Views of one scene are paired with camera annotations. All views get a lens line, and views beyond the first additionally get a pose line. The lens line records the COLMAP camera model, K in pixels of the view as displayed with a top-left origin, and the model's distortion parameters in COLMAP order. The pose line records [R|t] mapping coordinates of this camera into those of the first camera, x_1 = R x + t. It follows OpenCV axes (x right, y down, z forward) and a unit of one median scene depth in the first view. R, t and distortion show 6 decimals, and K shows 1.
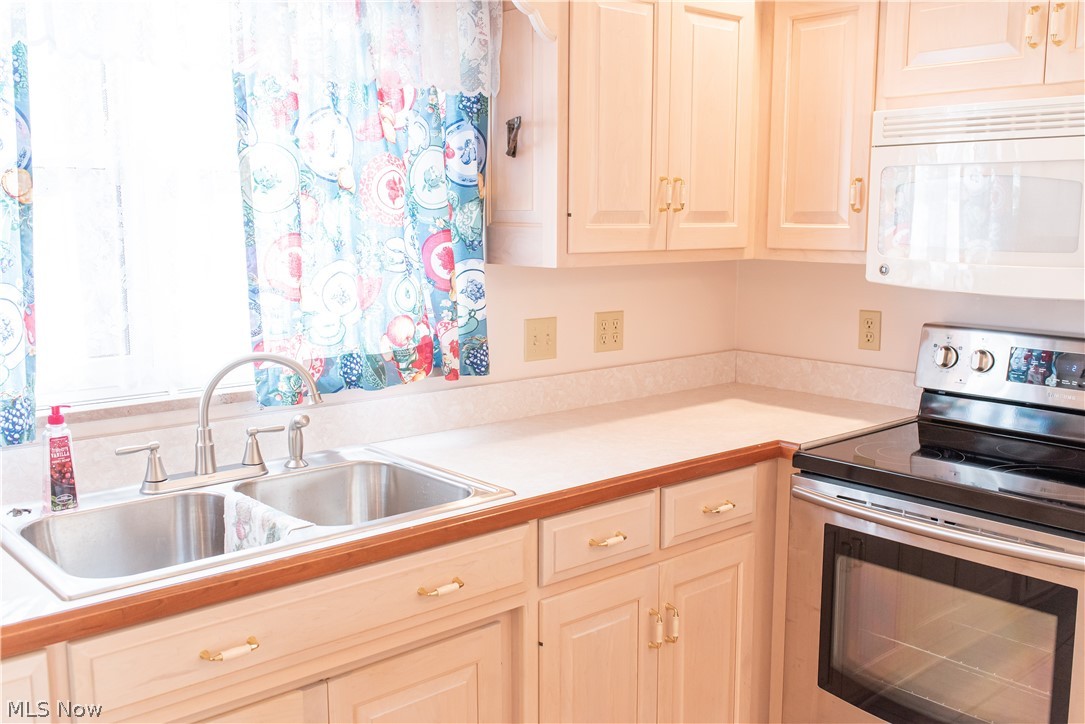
lens RADIAL K [[1026.8, 0, 533.1], [0, 1026.8, 360.9], [0, 0, 1]] dist [0.002291, 0.001823]
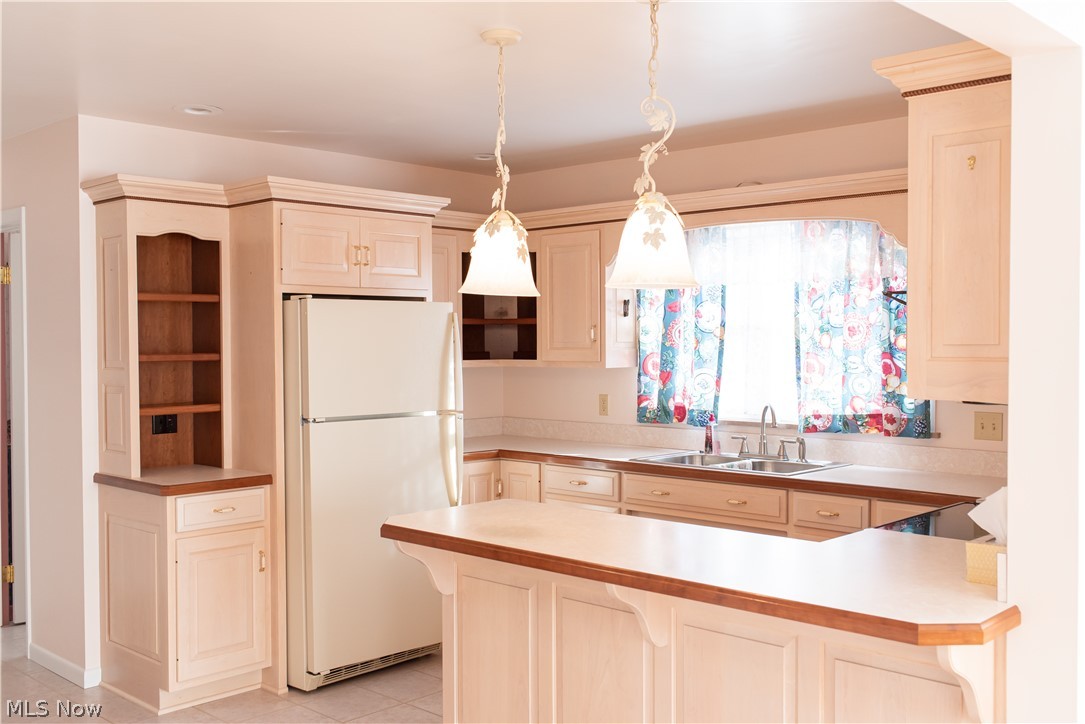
lens RADIAL K [[1059.8, 0, 542.5], [0, 1059.8, 362.0], [0, 0, 1]] dist [0.003718, 0.002782]
pose [[0.088291, 0.018992, -0.995914, 1.750368], [-0.143263, 0.989665, 0.006172, -0.035220], [0.985739, 0.142132, 0.090099, 0.233506]]
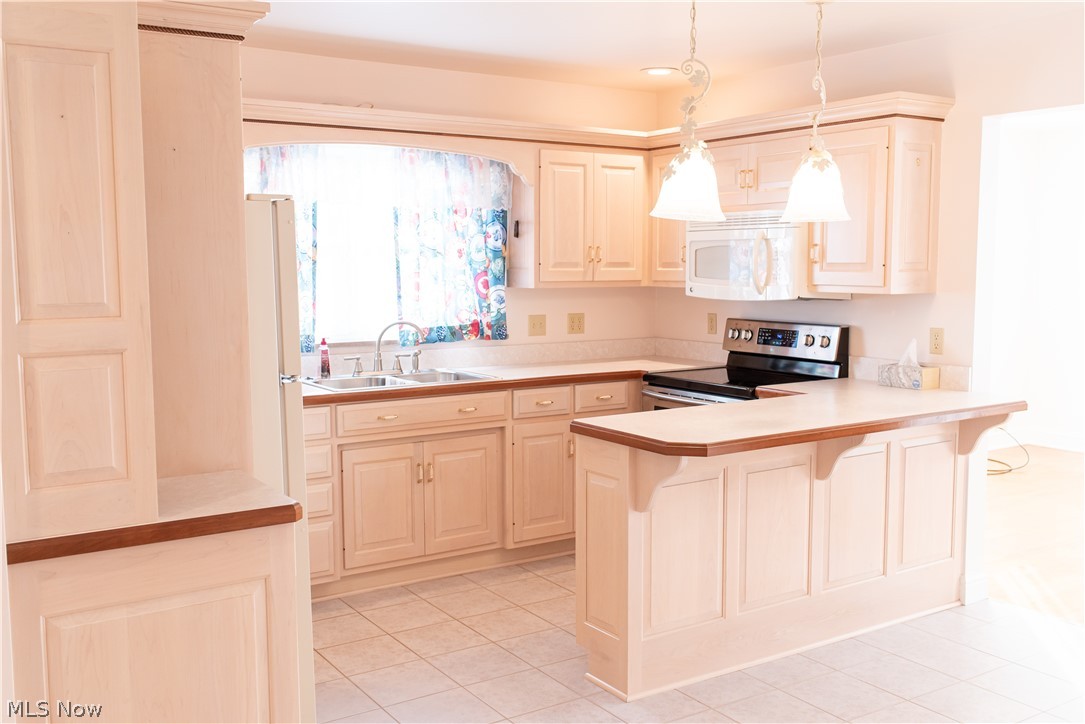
lens RADIAL K [[1026.8, 0, 533.1], [0, 1026.8, 360.9], [0, 0, 1]] dist [0.002291, 0.001823]
pose [[0.990504, 0.009233, -0.137172, 0.323450], [-0.016001, 0.998704, -0.048314, 0.170594], [0.136548, 0.050050, 0.989368, -1.162215]]
